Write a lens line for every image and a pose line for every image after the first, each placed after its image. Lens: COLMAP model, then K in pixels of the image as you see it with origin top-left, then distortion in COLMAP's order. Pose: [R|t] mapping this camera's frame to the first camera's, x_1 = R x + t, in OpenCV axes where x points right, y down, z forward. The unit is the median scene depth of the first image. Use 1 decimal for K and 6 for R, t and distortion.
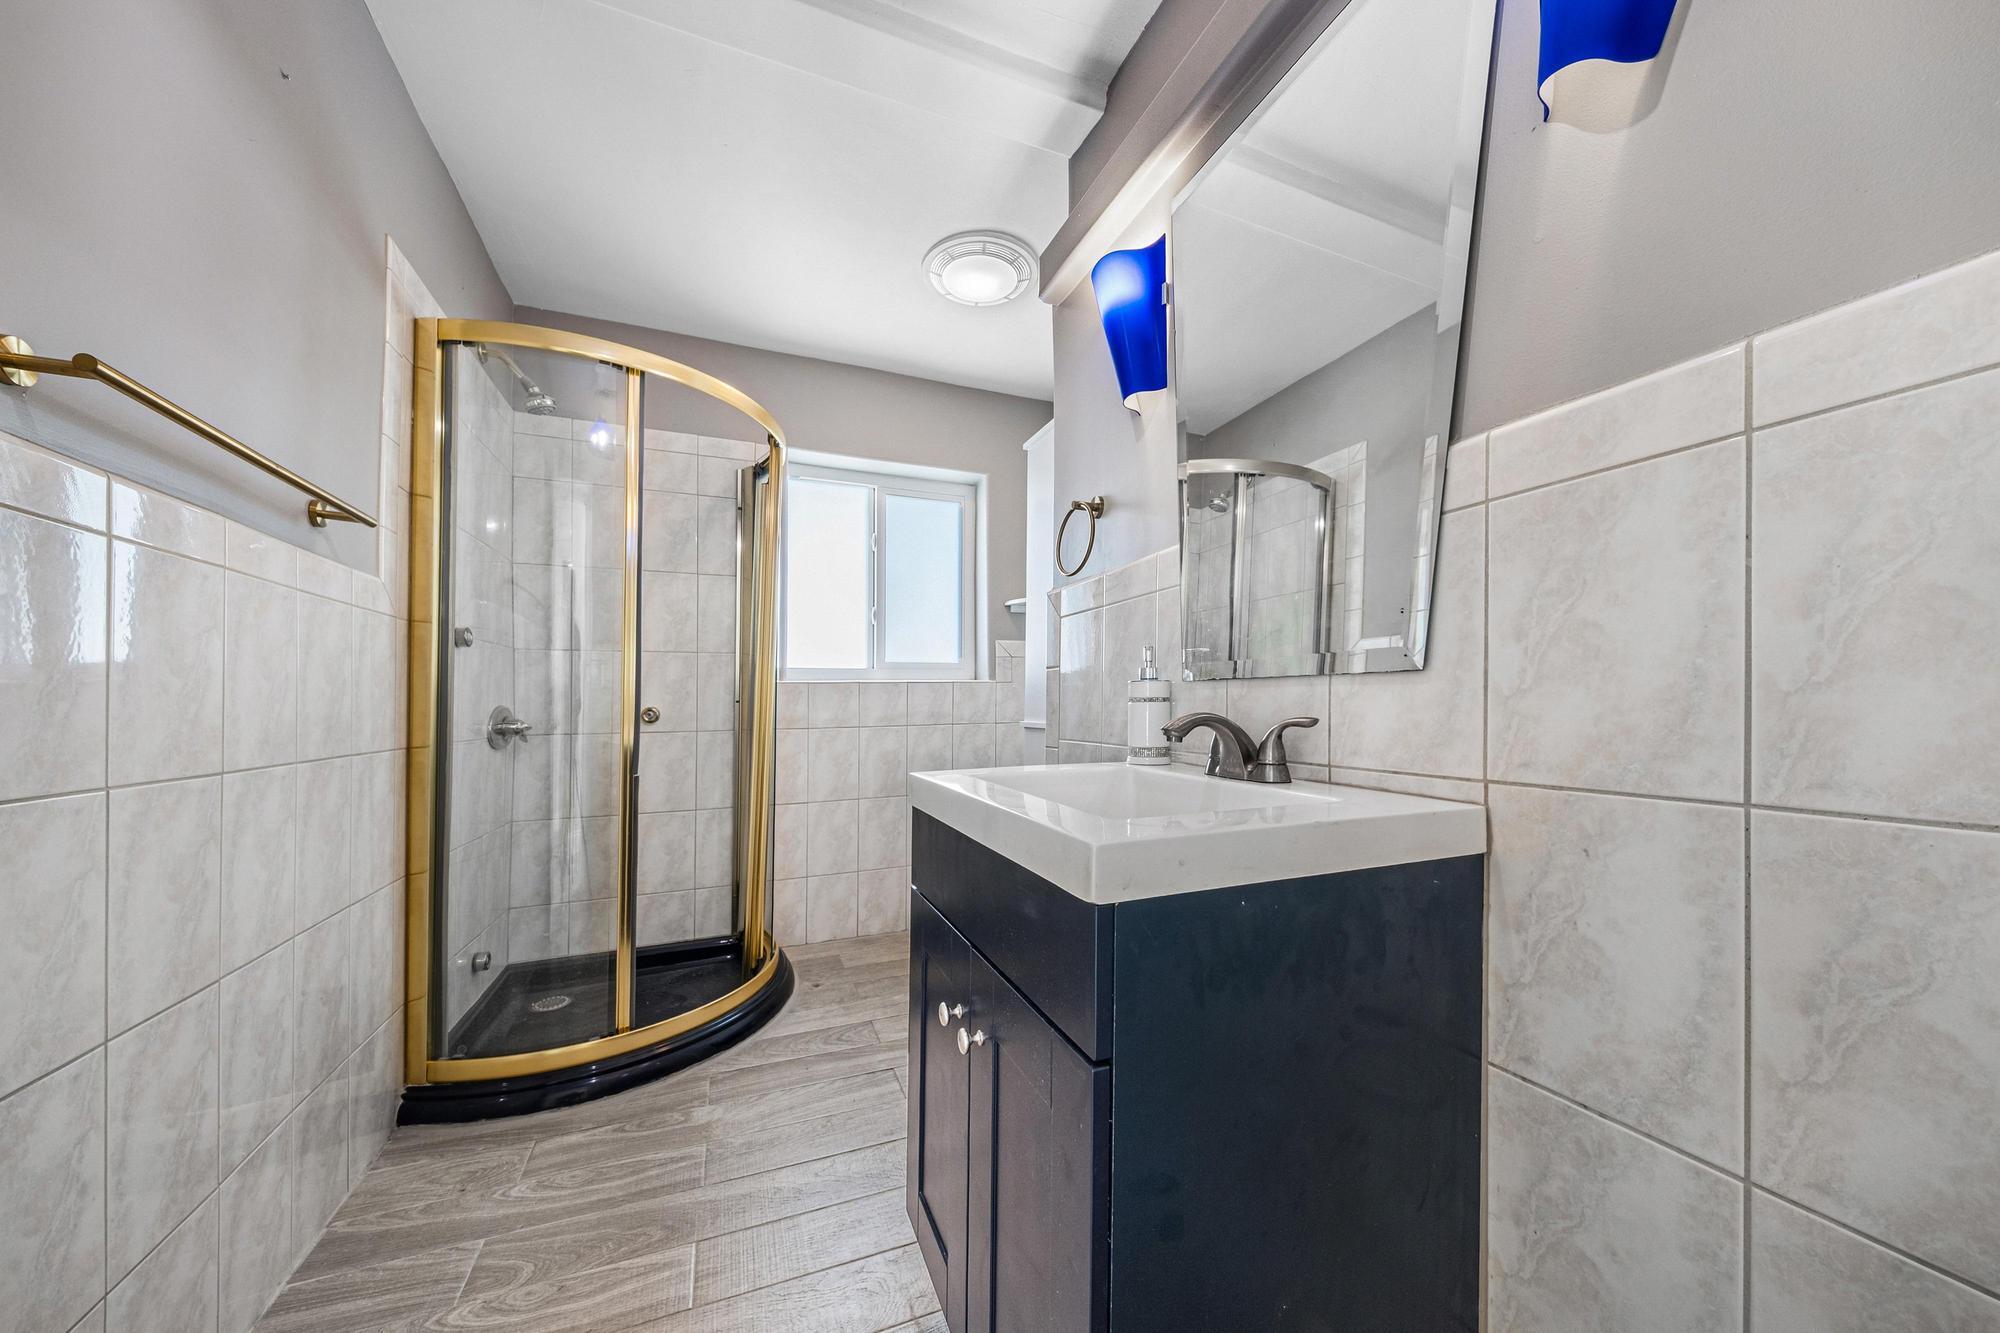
lens RADIAL K [[695.4, 0, 1032.0], [0, 695.4, 701.7], [0, 0, 1]] dist [0.001819, -0.000574]
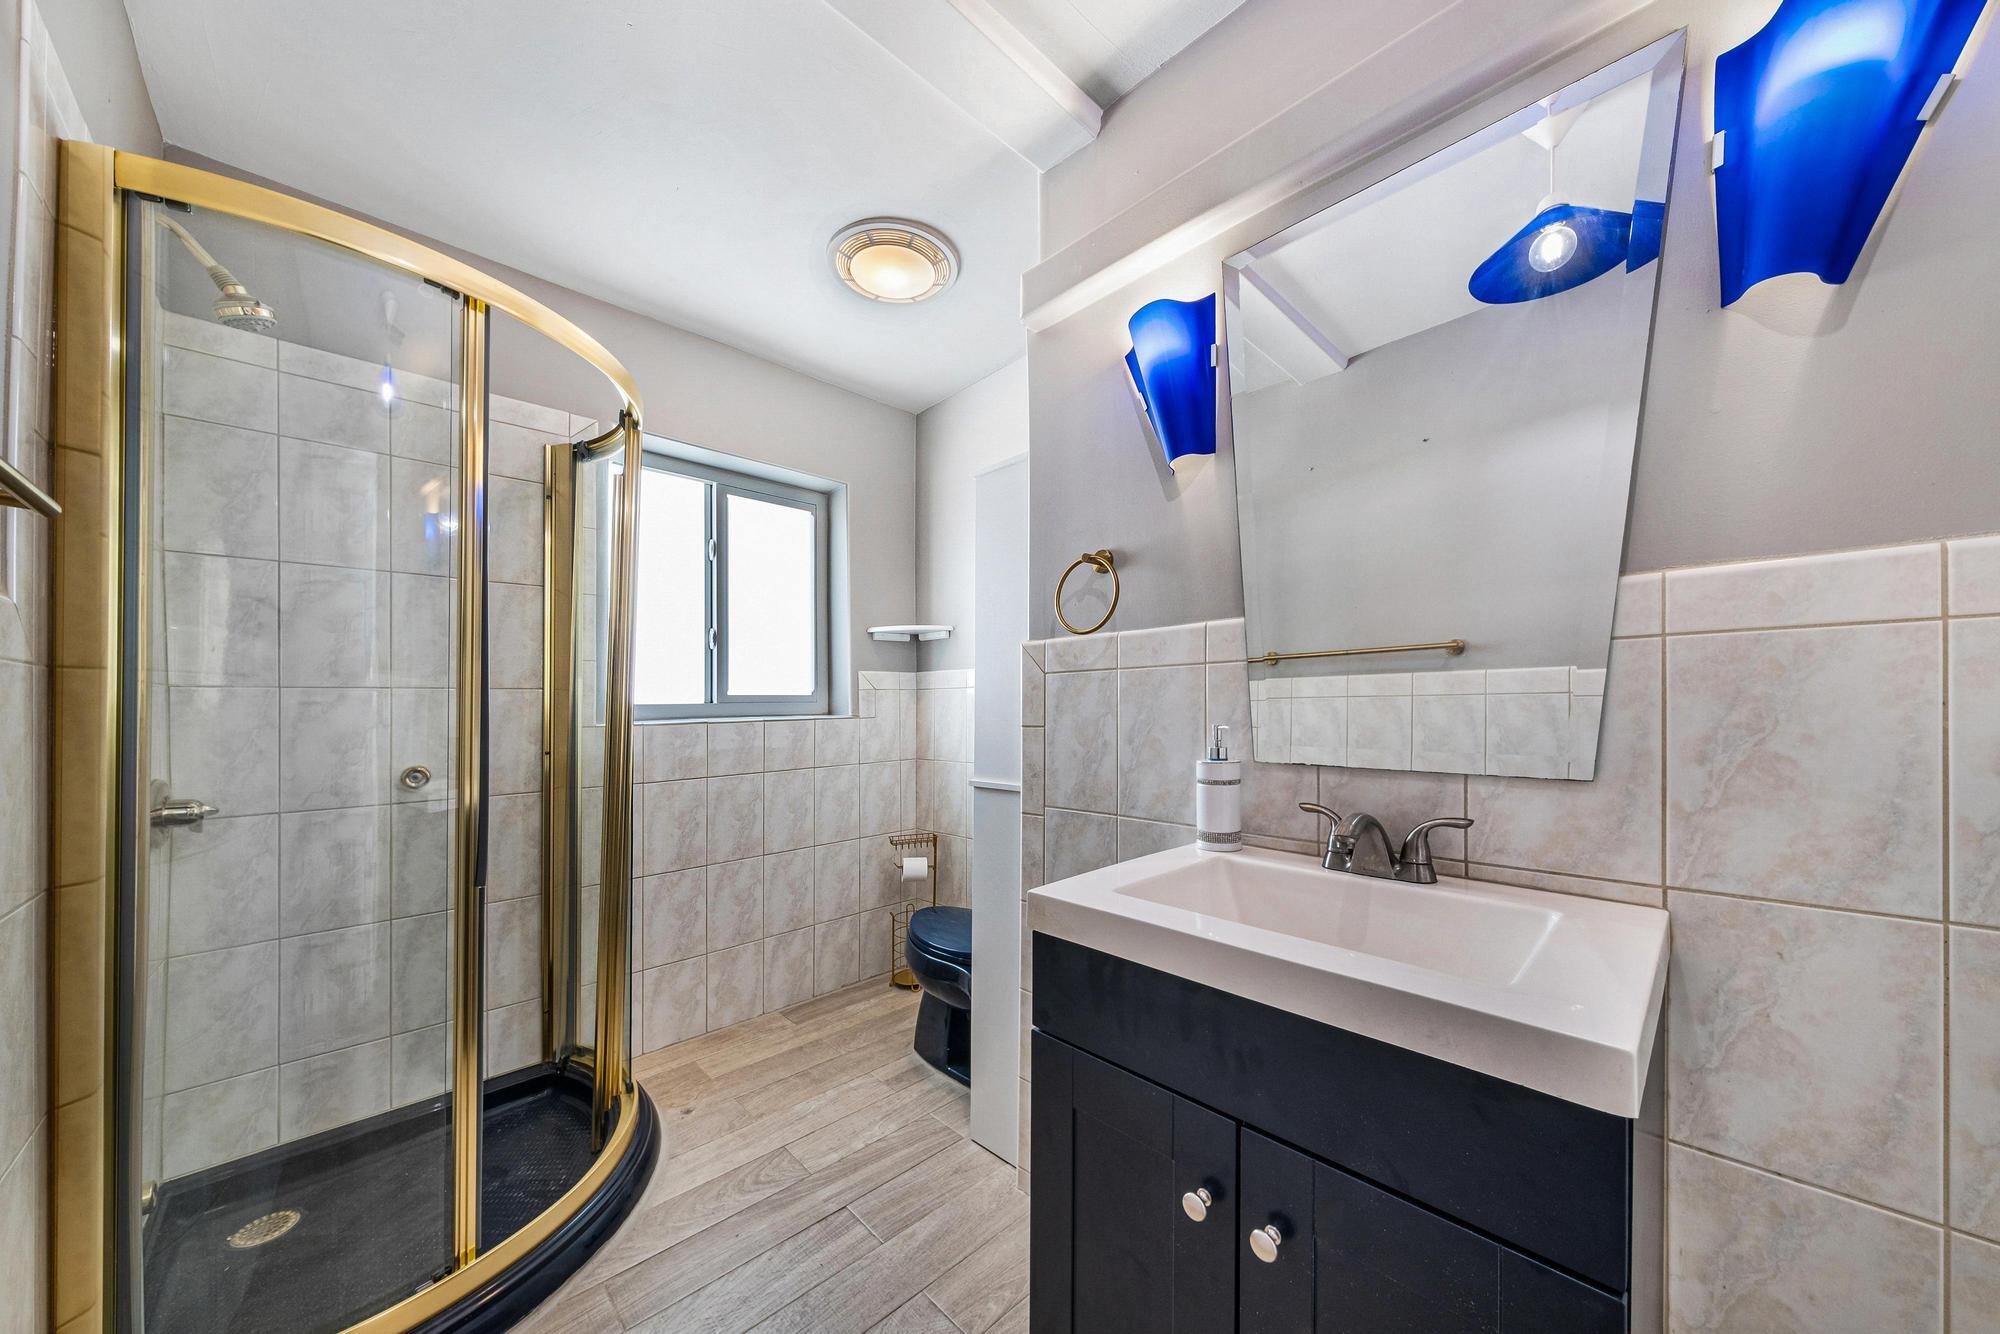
lens RADIAL K [[695.4, 0, 1003.7], [0, 695.4, 706.3], [0, 0, 1]] dist [0.001819, -0.000574]
pose [[0.930869, 0.002009, 0.365348, -0.749905], [-0.004276, 0.999976, 0.005395, -0.178931], [-0.365328, -0.006585, 0.930856, 0.356952]]
